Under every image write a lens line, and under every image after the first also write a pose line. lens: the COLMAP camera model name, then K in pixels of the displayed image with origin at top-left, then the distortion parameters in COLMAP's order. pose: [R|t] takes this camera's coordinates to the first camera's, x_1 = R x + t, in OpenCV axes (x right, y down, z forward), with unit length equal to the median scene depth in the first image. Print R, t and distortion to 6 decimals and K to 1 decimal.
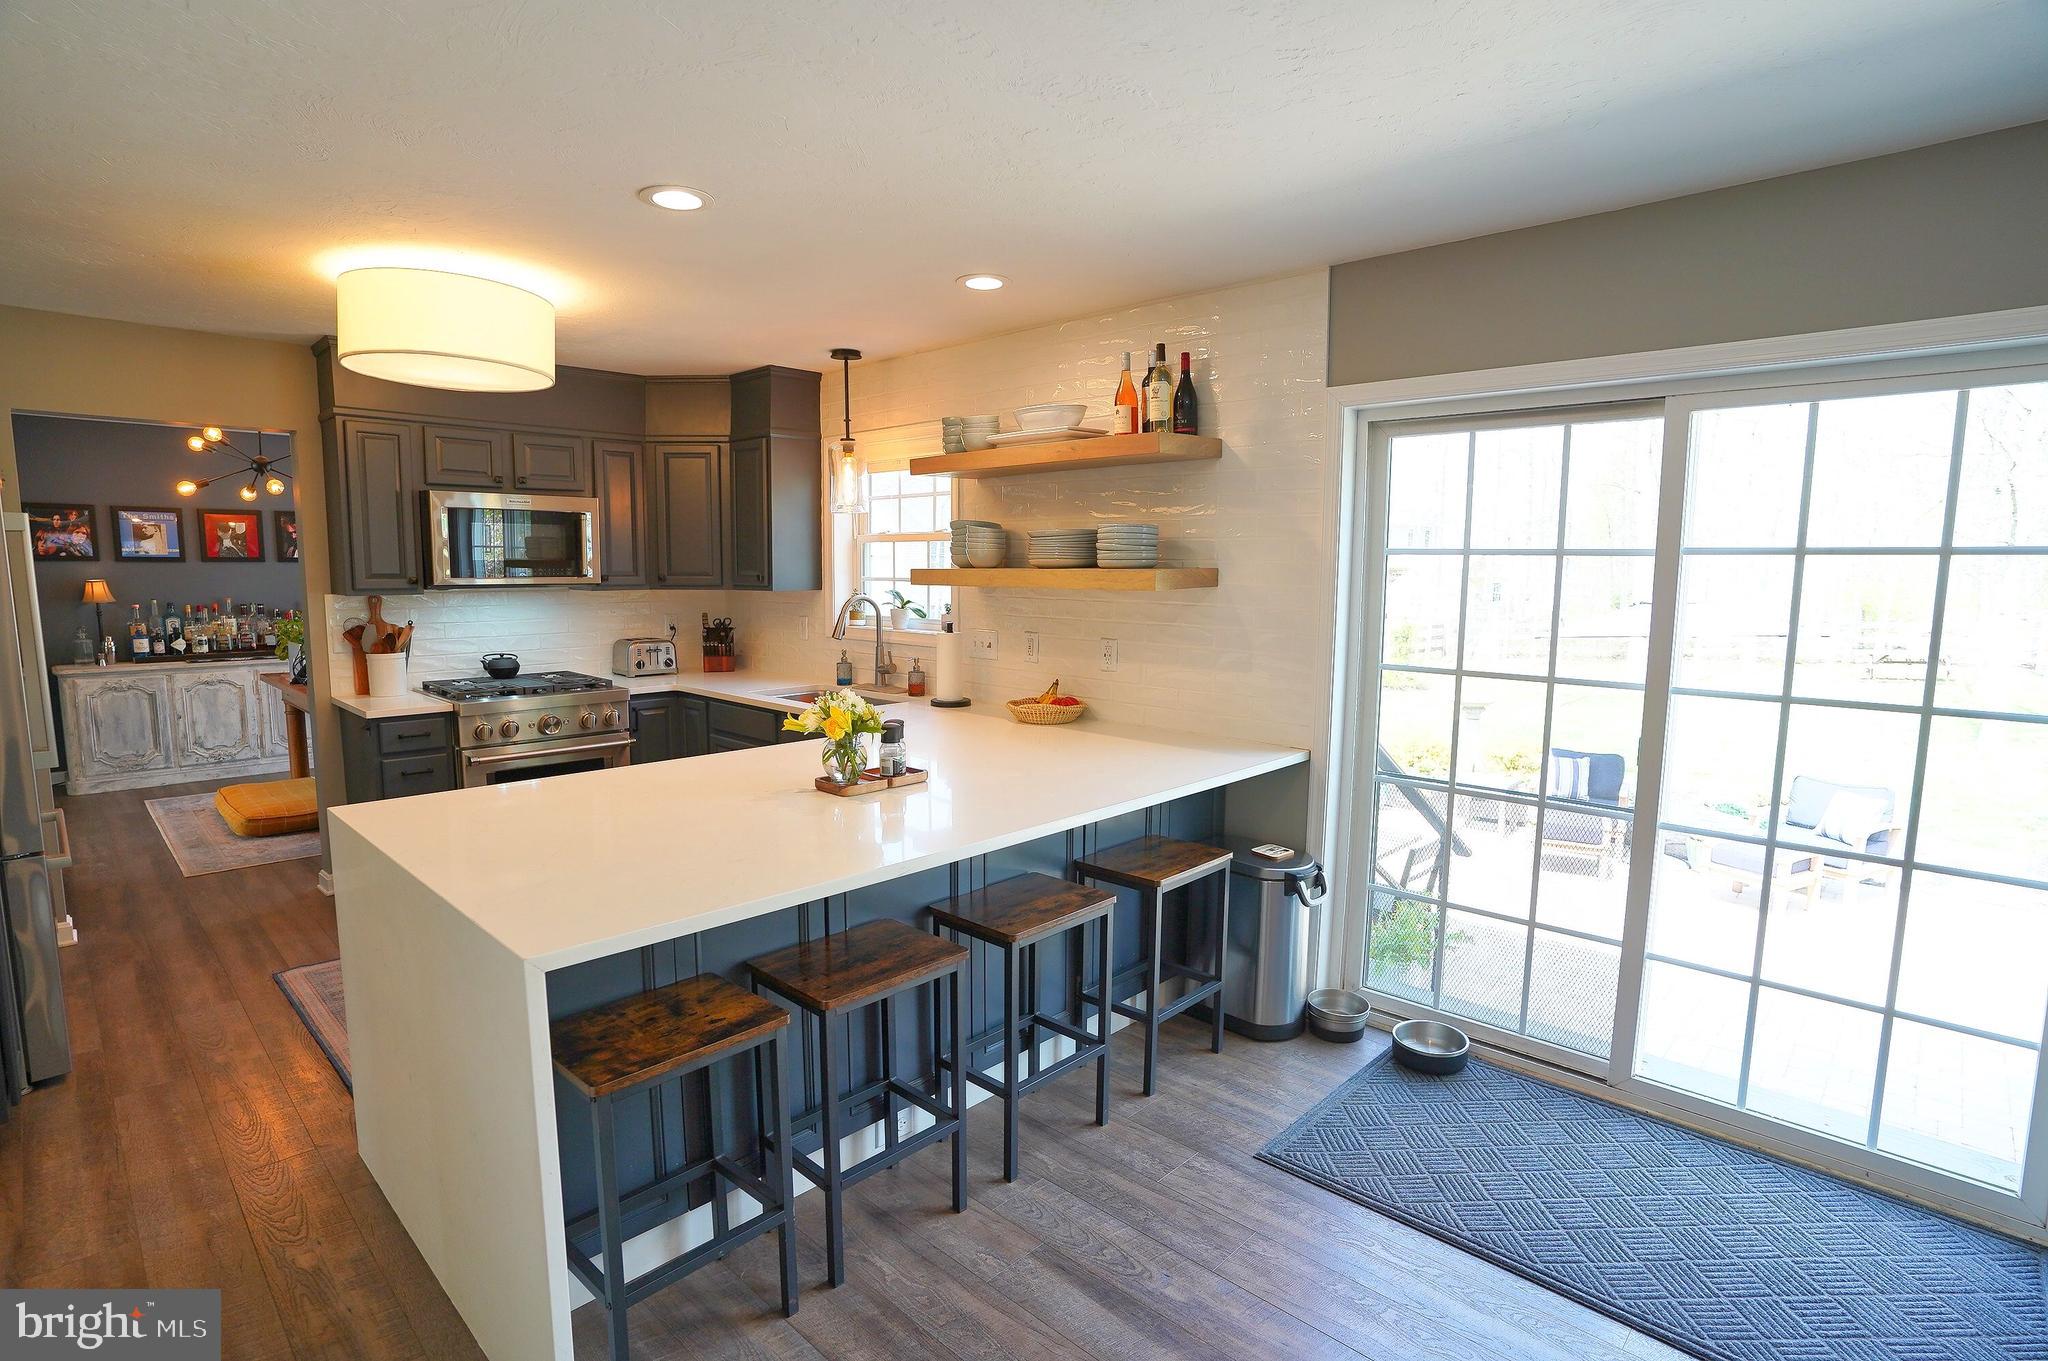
lens RADIAL K [[1005.7, 0, 1038.8], [0, 1005.7, 682.0], [0, 0, 1]] dist [-0.068248, 0.017277]
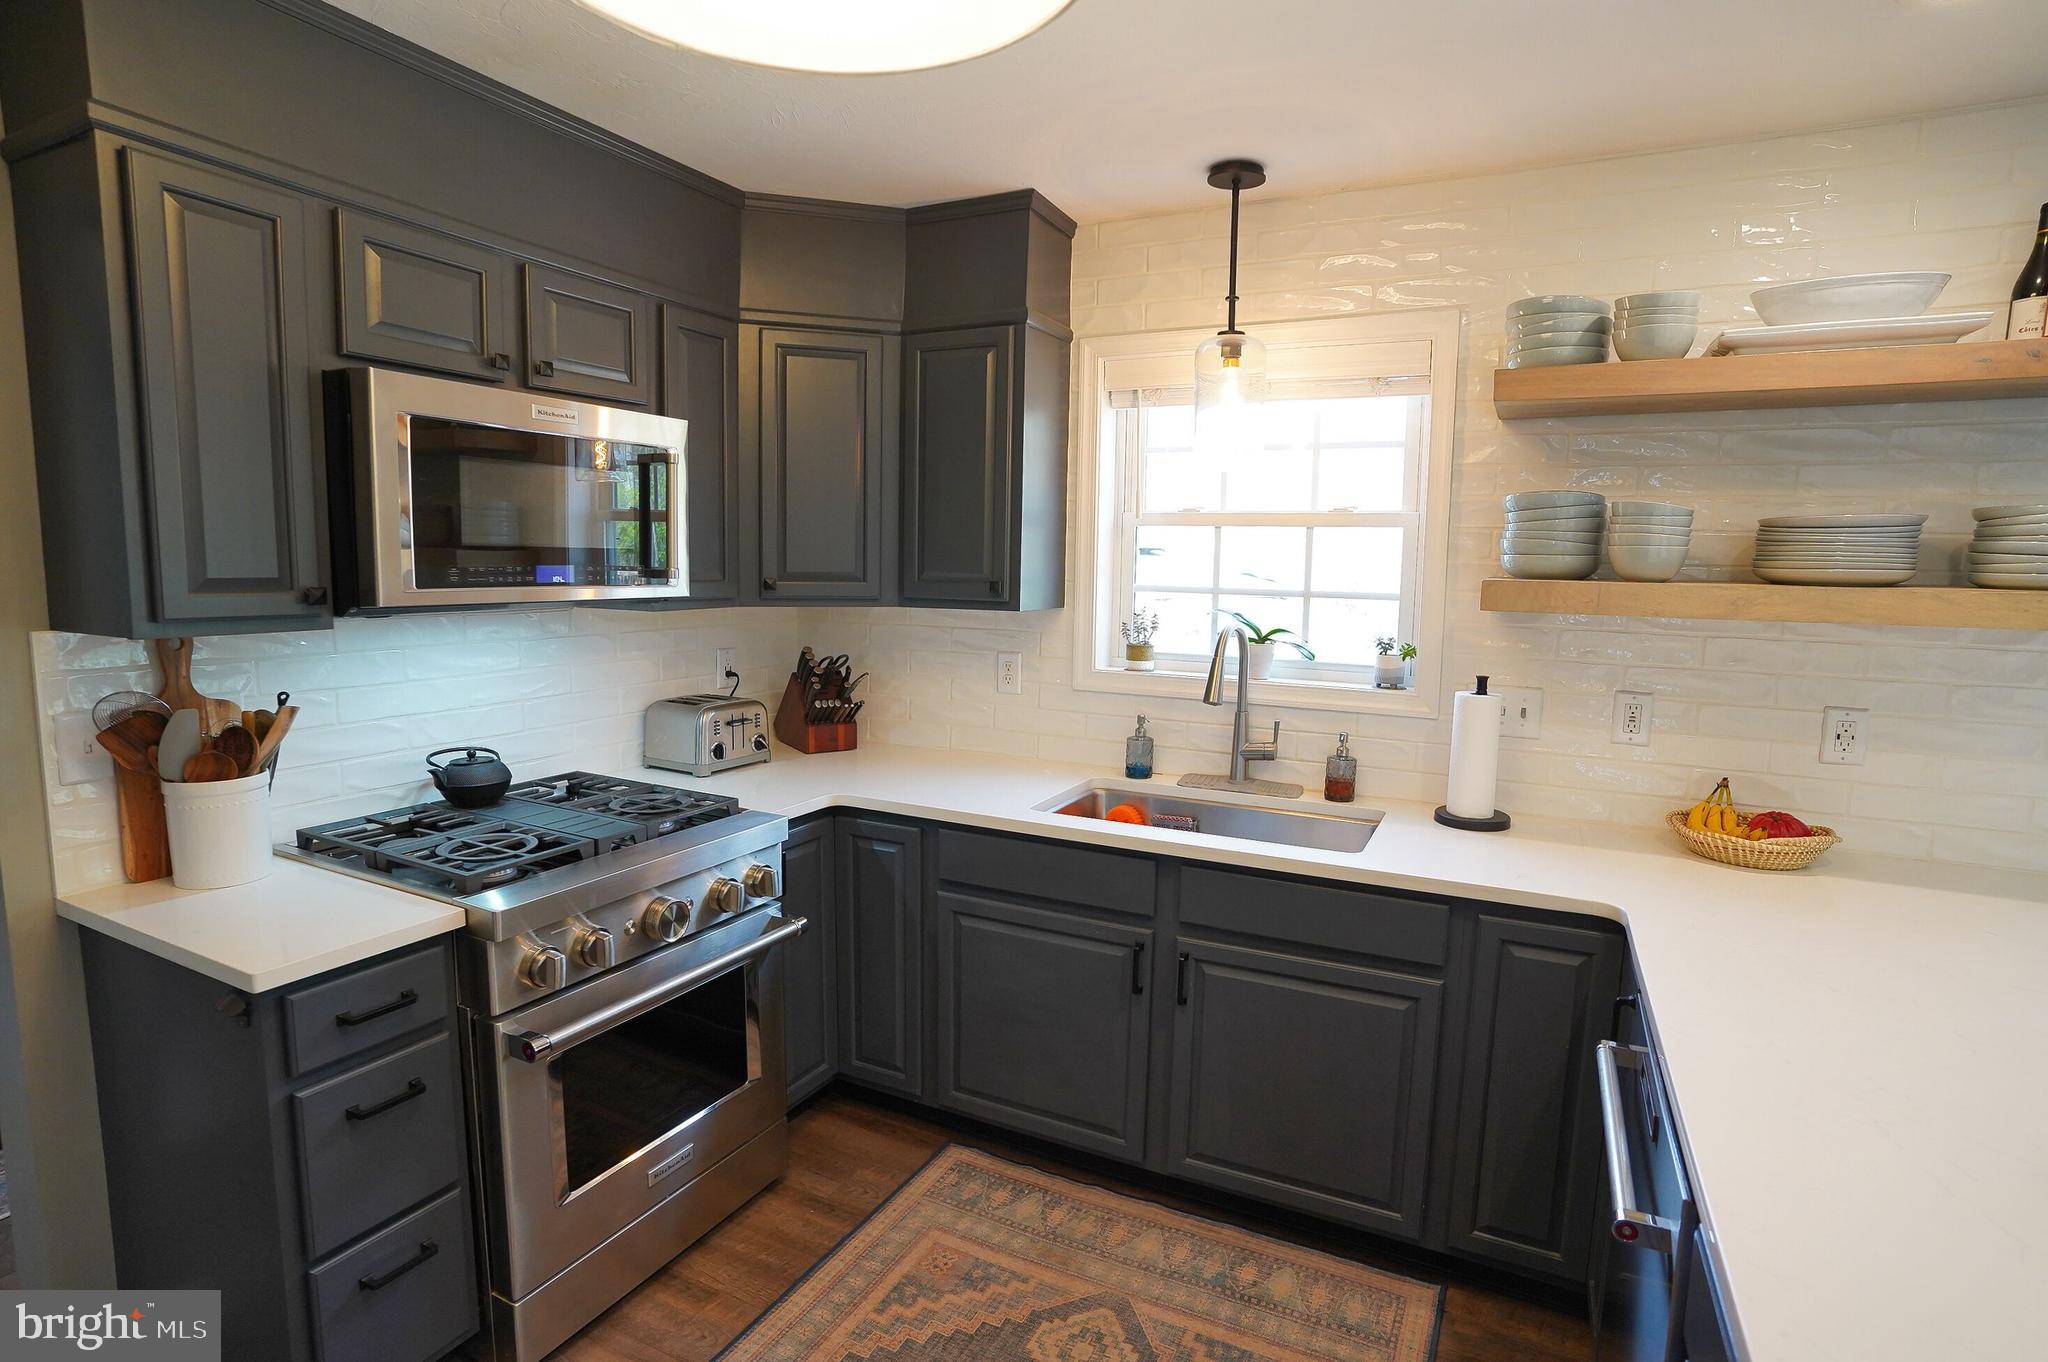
lens RADIAL K [[1005.7, 0, 1033.5], [0, 1005.7, 692.4], [0, 0, 1]] dist [-0.068248, 0.017277]
pose [[0.956077, -0.029435, 0.291635, -0.481053], [0.025008, 0.999509, 0.018895, -0.065648], [-0.292048, -0.010772, 0.956343, 0.545619]]
